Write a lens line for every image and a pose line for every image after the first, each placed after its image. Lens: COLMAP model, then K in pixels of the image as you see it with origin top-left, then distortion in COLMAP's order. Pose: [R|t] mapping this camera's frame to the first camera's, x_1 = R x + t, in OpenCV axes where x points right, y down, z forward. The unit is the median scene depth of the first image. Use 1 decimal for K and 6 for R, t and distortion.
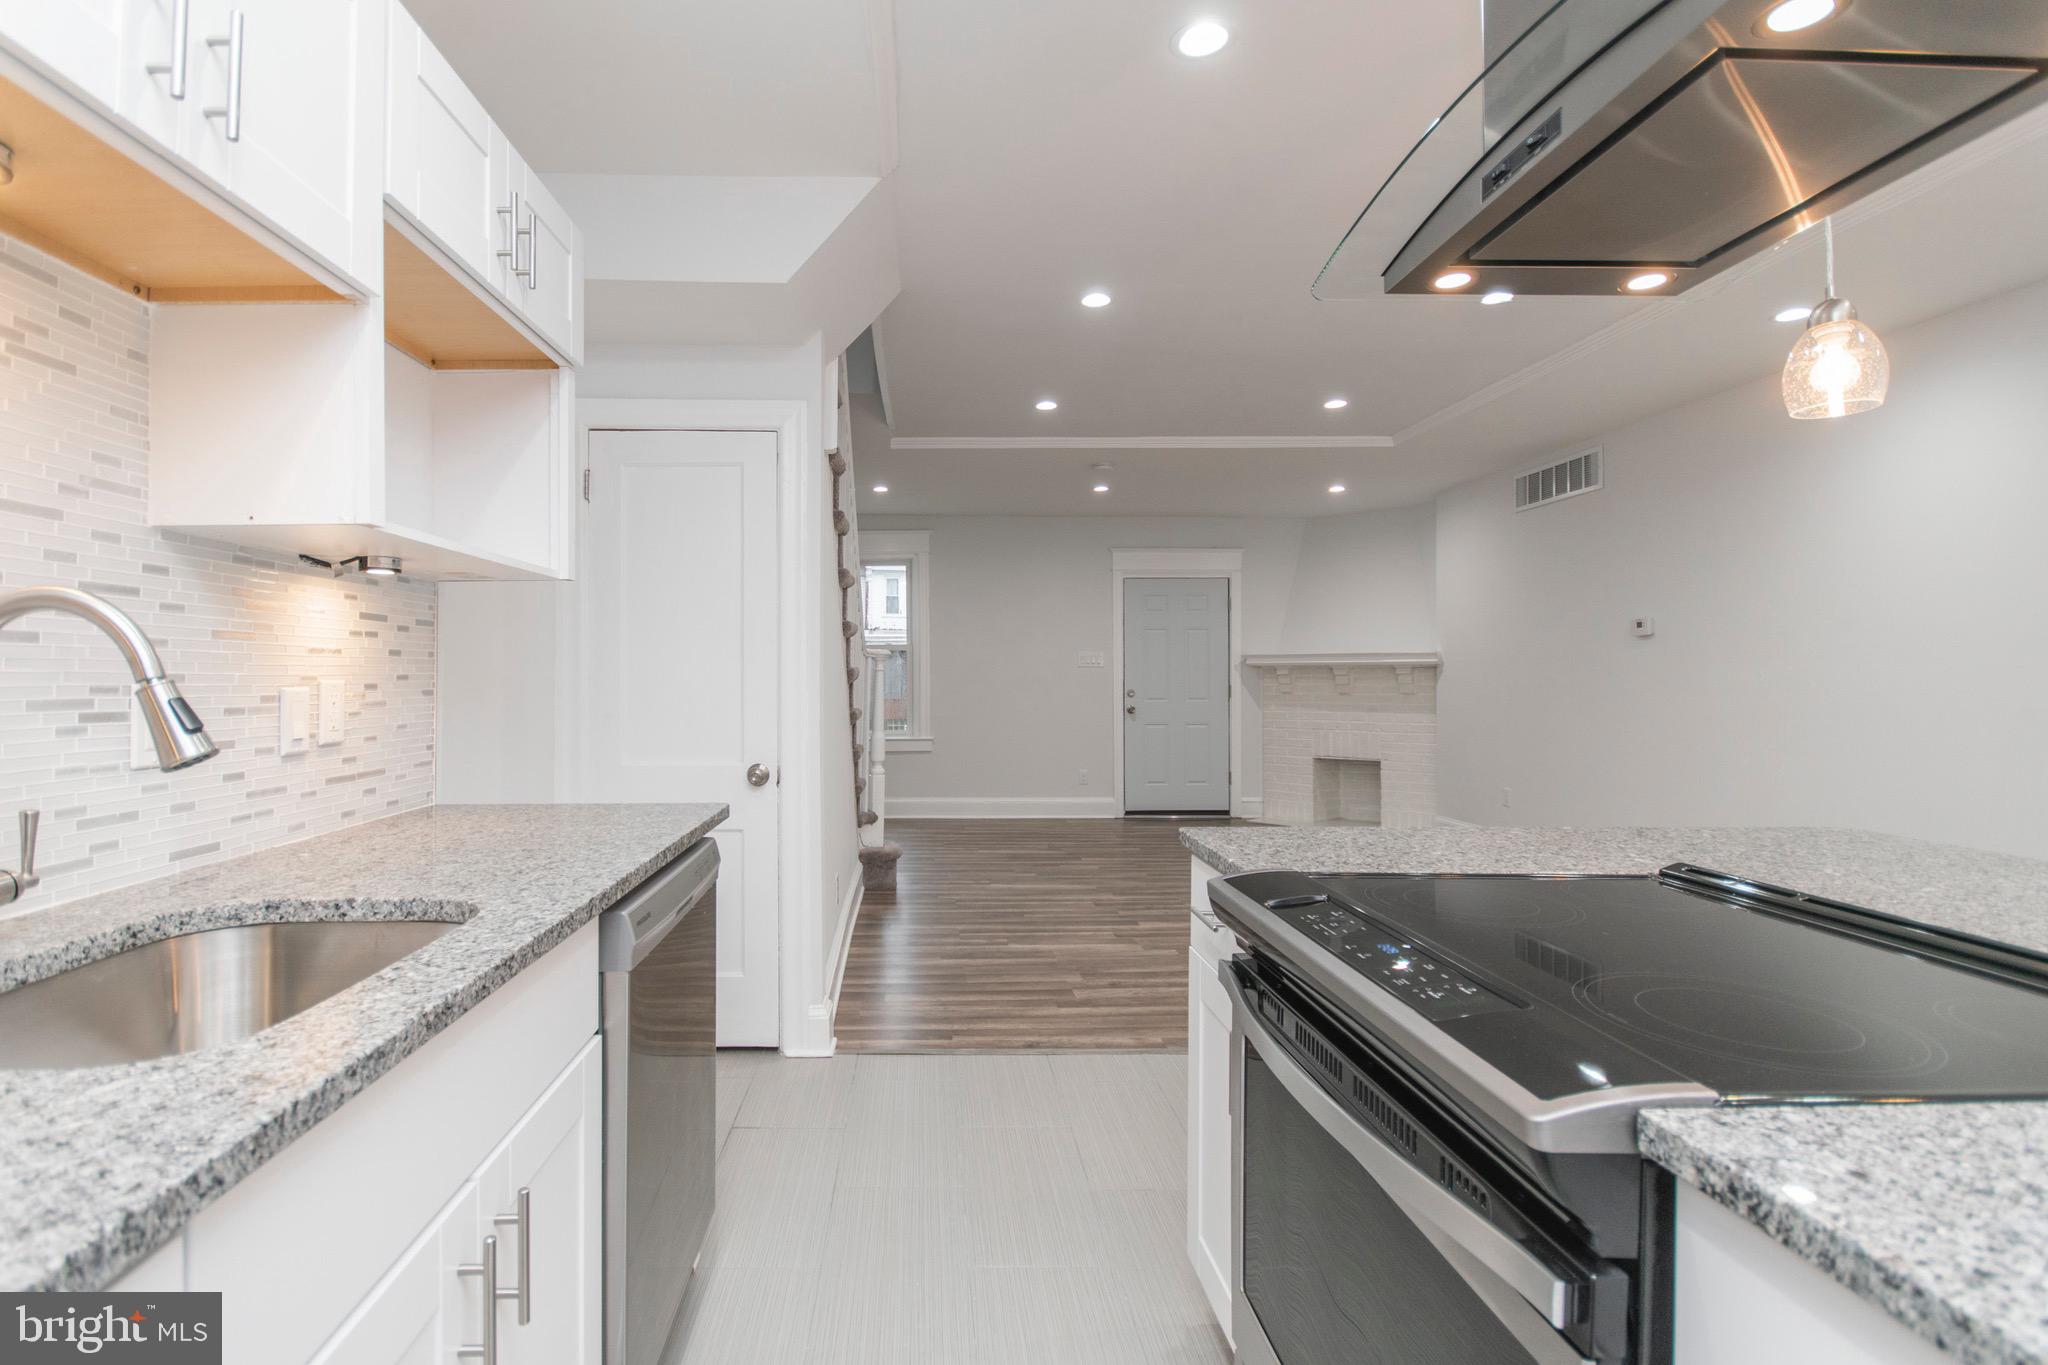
lens RADIAL K [[965.5, 0, 958.6], [0, 965.5, 692.5], [0, 0, 1]] dist [0.004757, -0.005925]
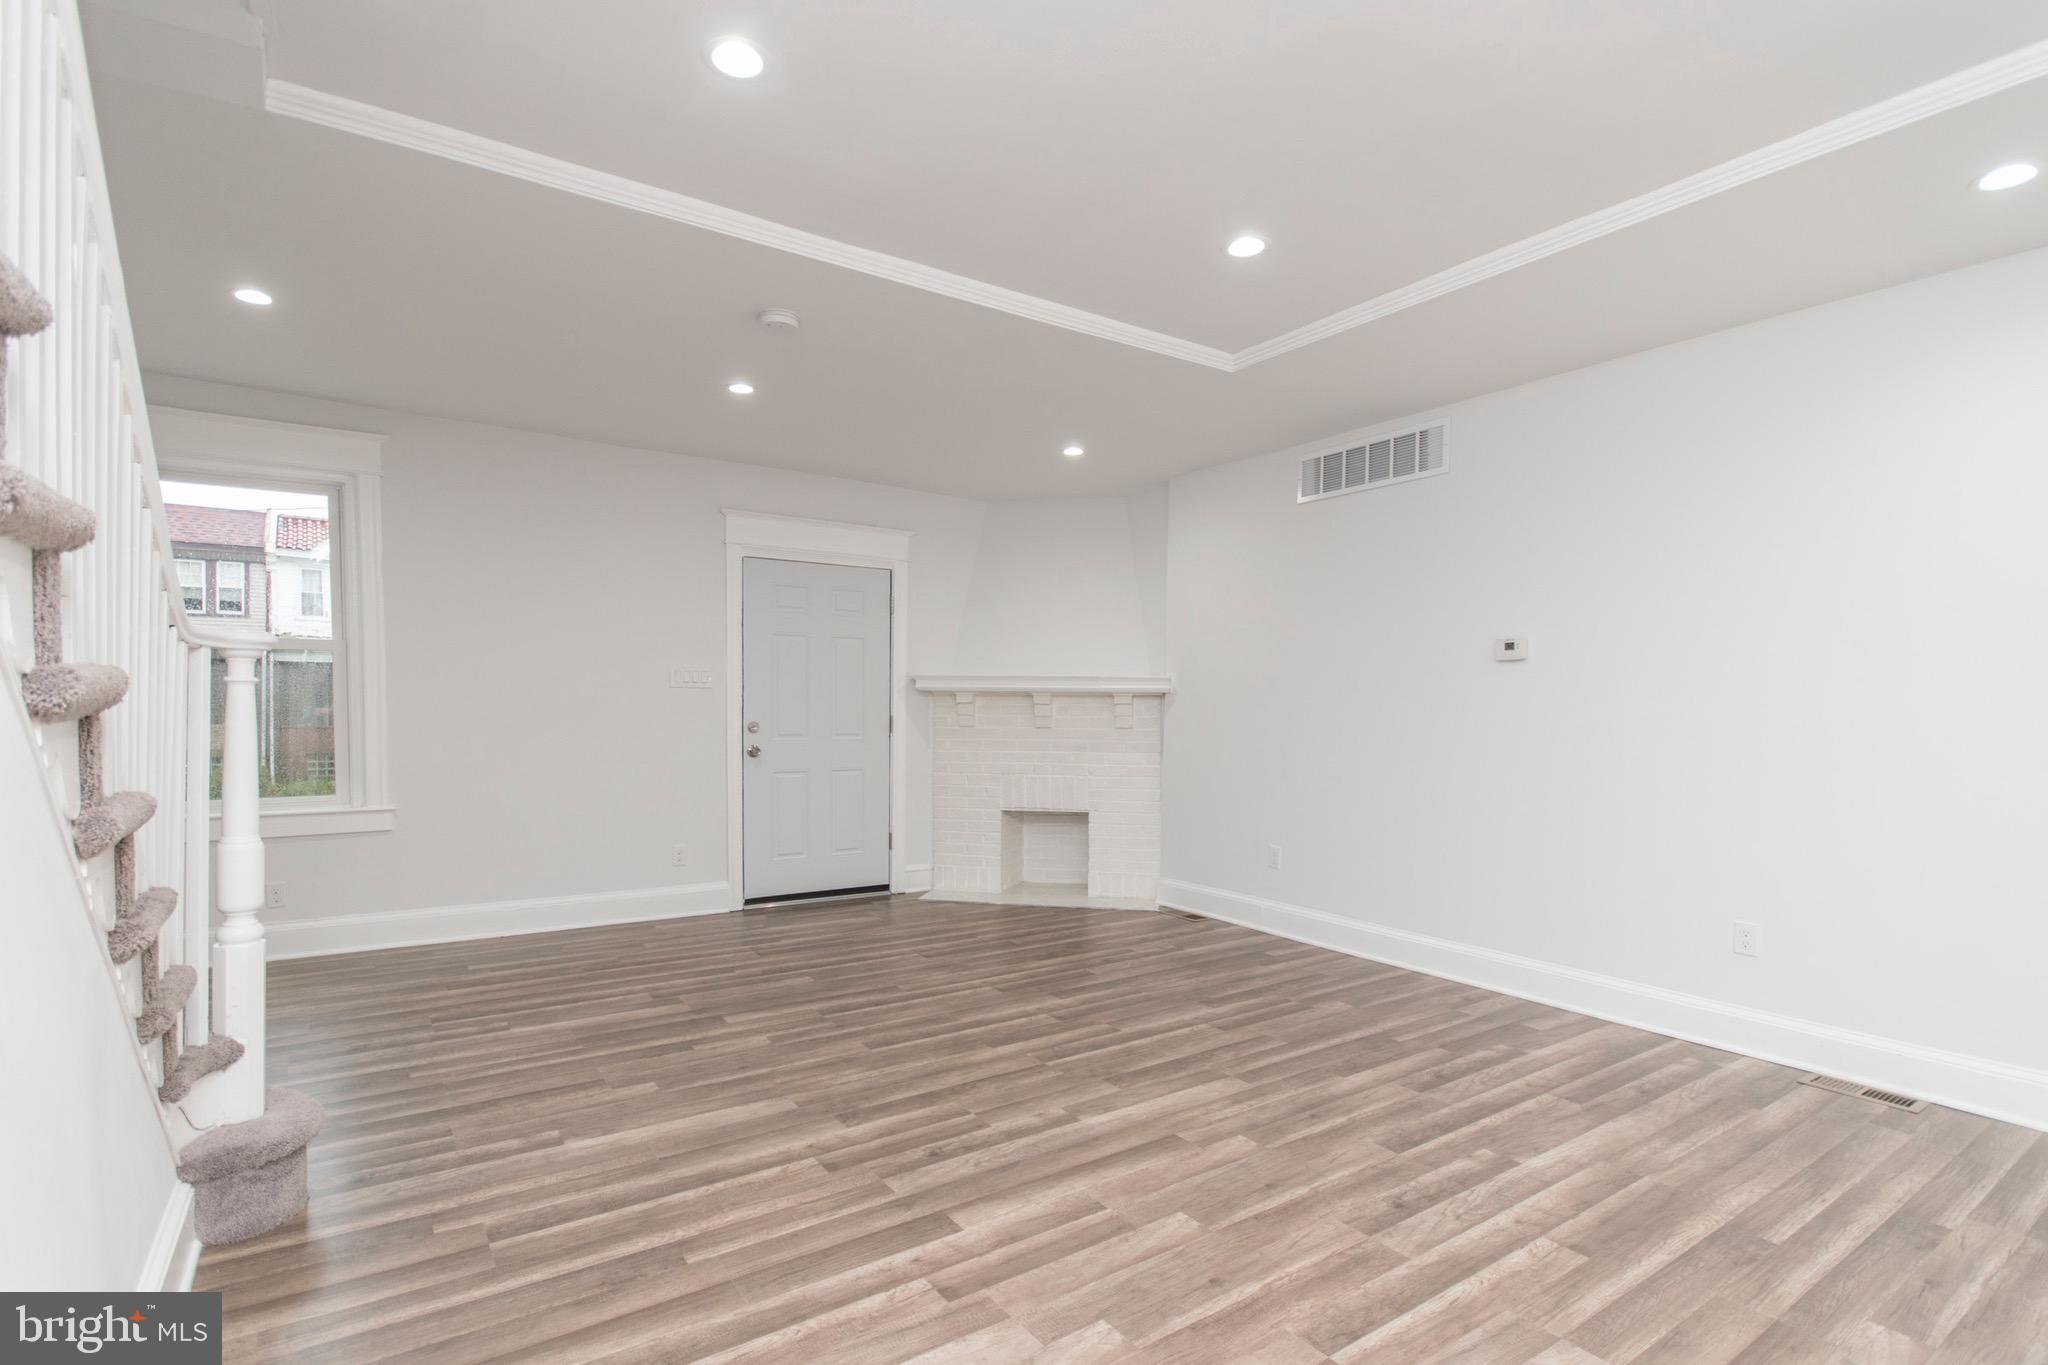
lens RADIAL K [[965.5, 0, 1021.7], [0, 965.5, 677.3], [0, 0, 1]] dist [0.004757, -0.005925]
pose [[0.846795, 0.029424, 0.531104, -0.041937], [-0.007908, 0.999055, -0.042741, -0.008790], [-0.531860, 0.031993, 0.846228, 0.550435]]
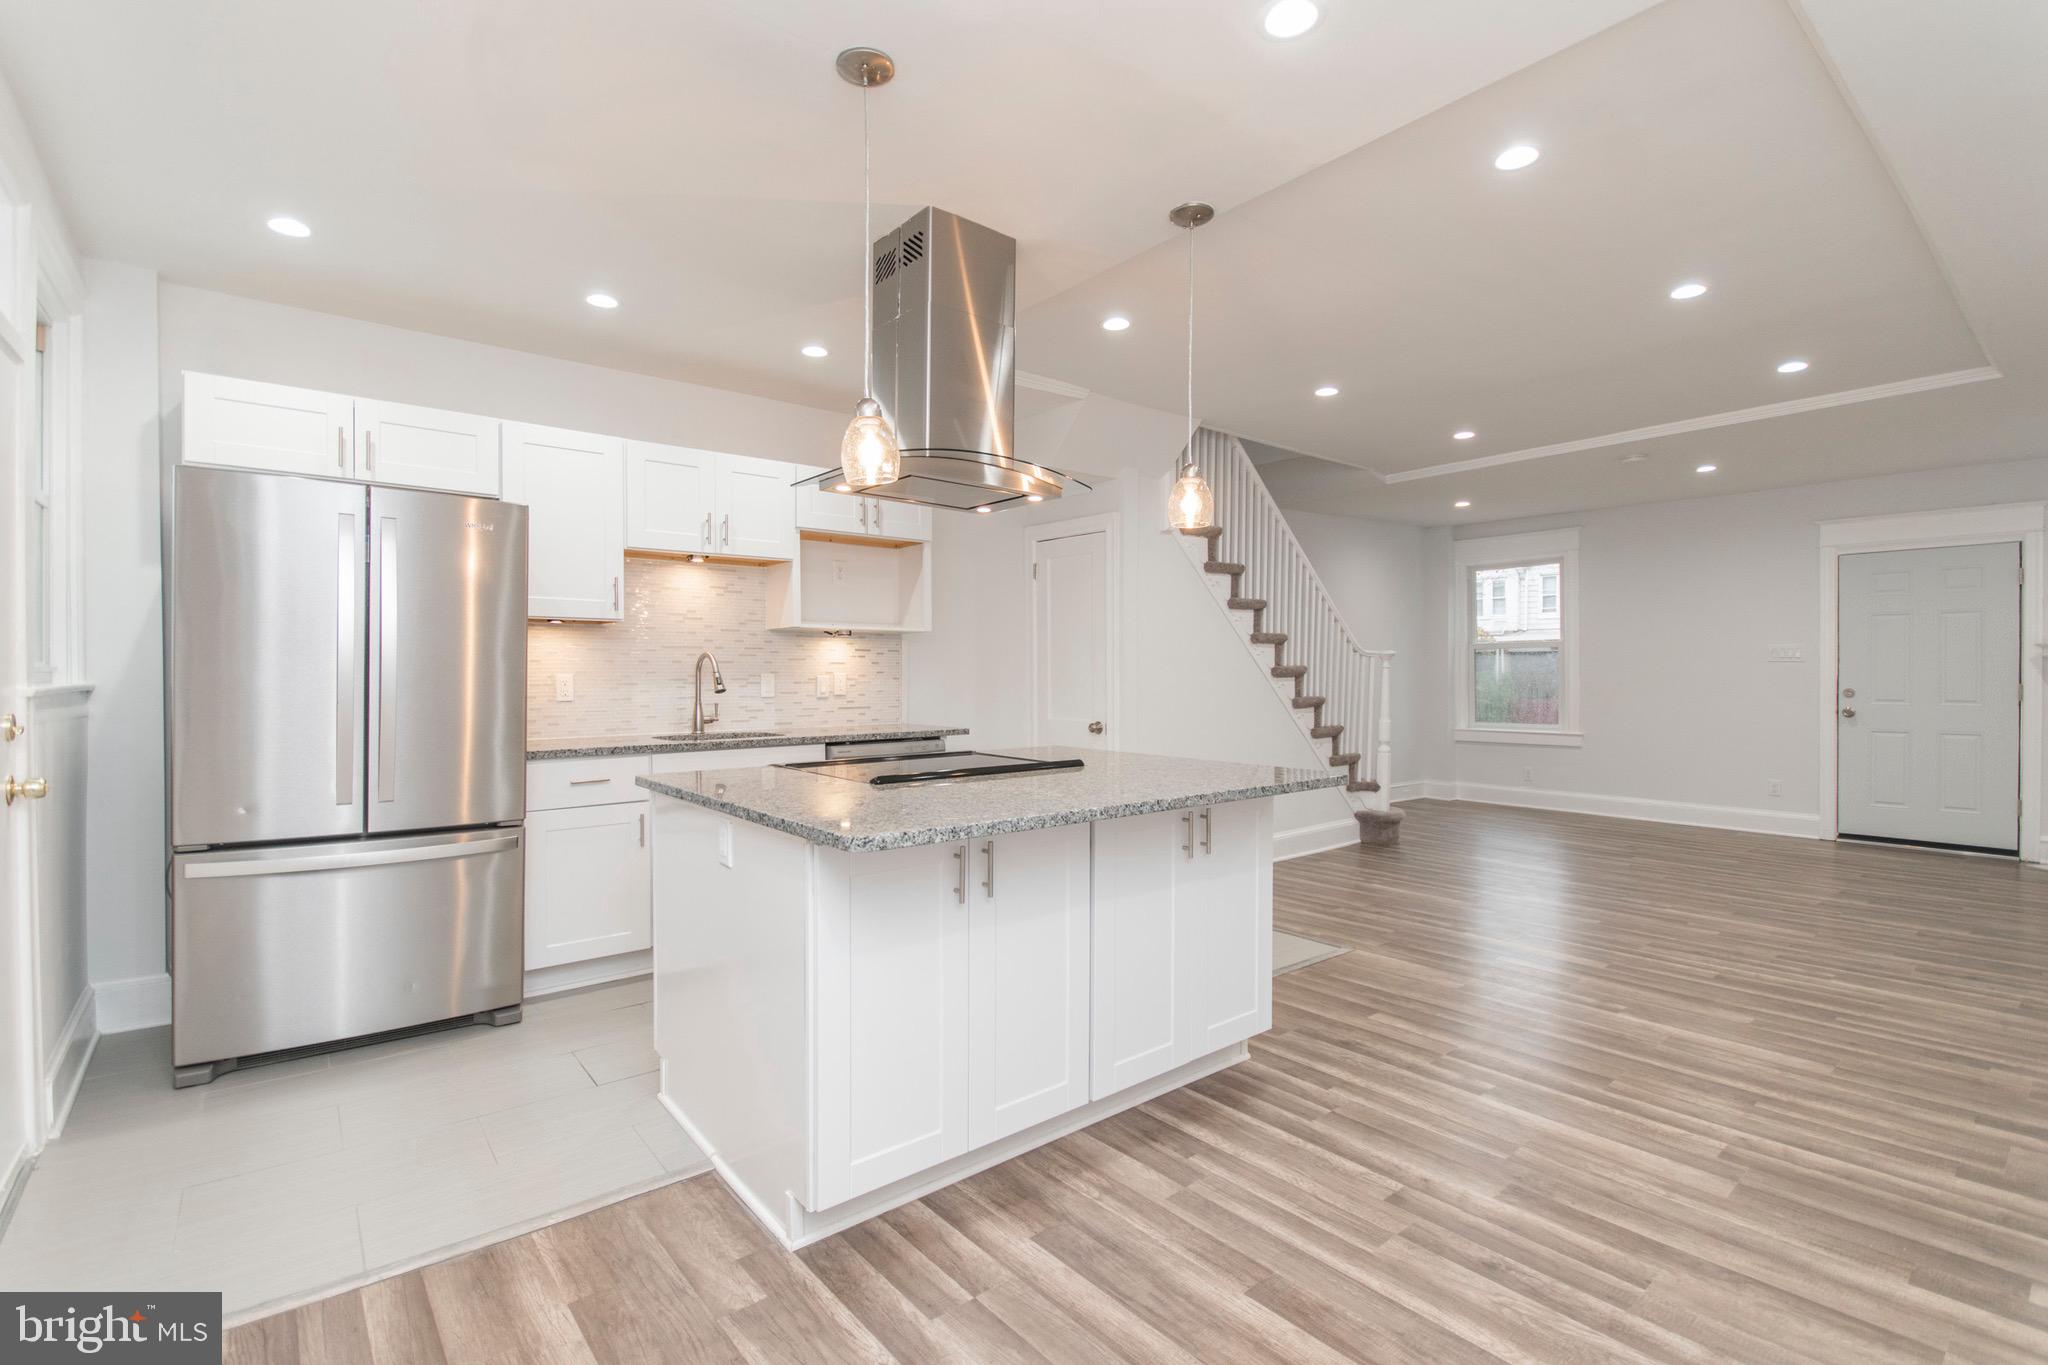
lens RADIAL K [[965.5, 0, 1019.9], [0, 965.5, 682.3], [0, 0, 1]] dist [0.004757, -0.005925]
pose [[0.609725, 0.009711, -0.792553, 0.676347], [-0.014115, 0.999899, 0.001393, 0.001124], [0.792487, 0.010337, 0.609801, -0.113542]]
